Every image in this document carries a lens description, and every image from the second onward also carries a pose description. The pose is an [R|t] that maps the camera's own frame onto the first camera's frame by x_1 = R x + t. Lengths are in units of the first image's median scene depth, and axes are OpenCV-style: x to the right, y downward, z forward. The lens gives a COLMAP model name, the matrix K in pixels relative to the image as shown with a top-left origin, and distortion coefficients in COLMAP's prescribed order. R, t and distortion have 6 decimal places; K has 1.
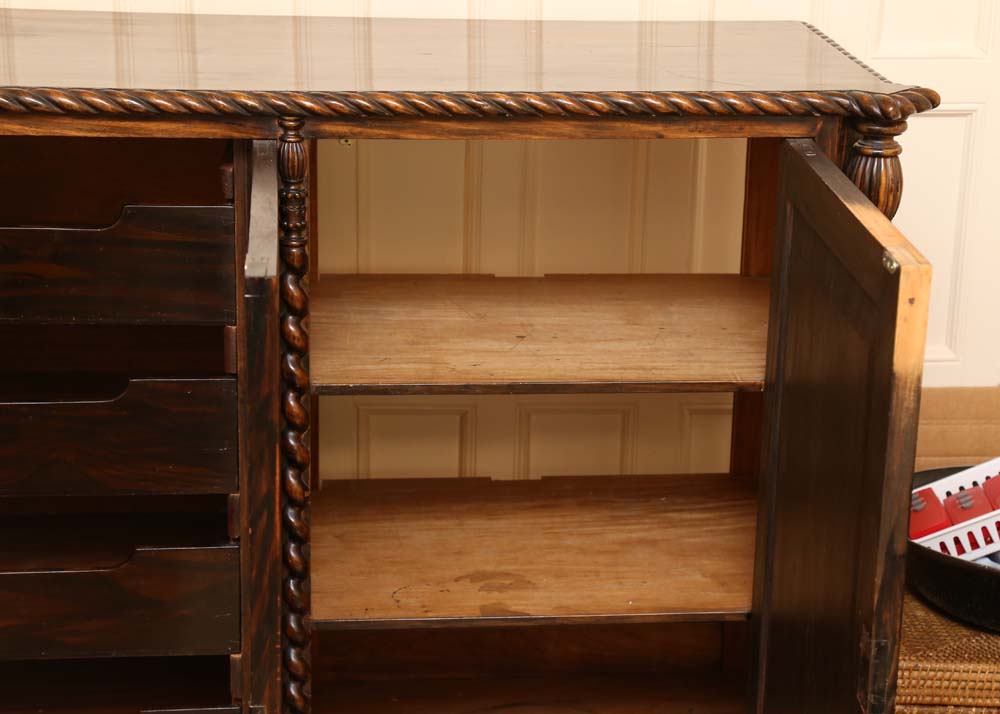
lens RADIAL K [[2219.6, 0, 541.9], [0, 2219.6, 349.8], [0, 0, 1]] dist [0.303701, 0.000000]
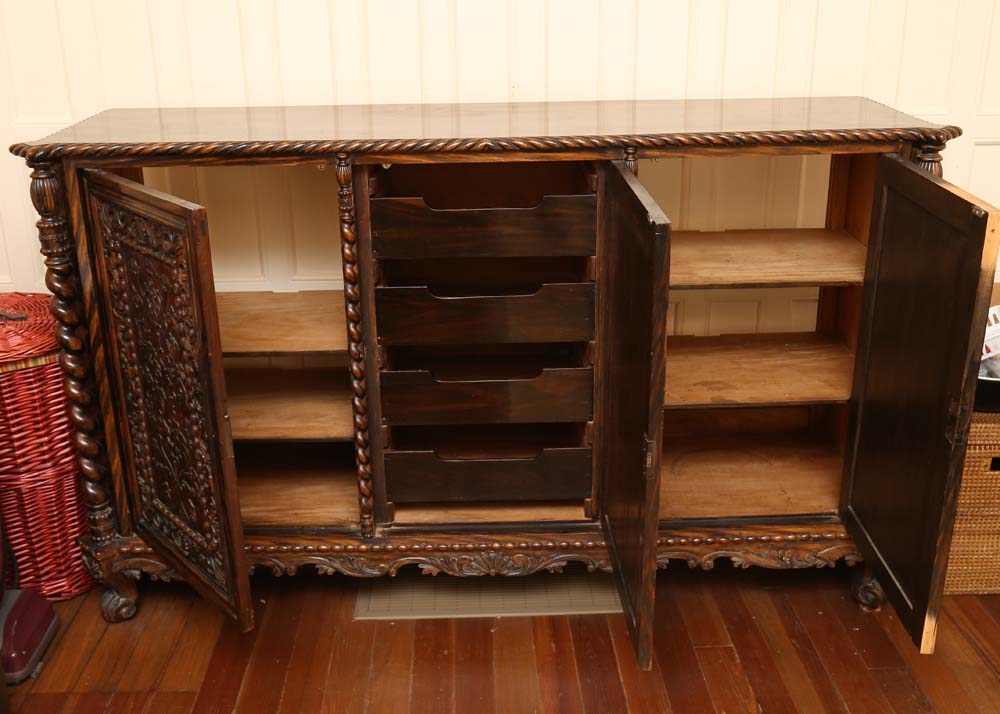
lens RADIAL K [[1142.6, 0, 485.7], [0, 1142.6, 357.9], [0, 0, 1]] dist [-0.023218, 0.000000]
pose [[0.996737, -0.012300, -0.079774, -0.151514], [0.017210, 0.997980, 0.061158, 0.015446], [0.078861, -0.062331, 0.994935, -0.018877]]
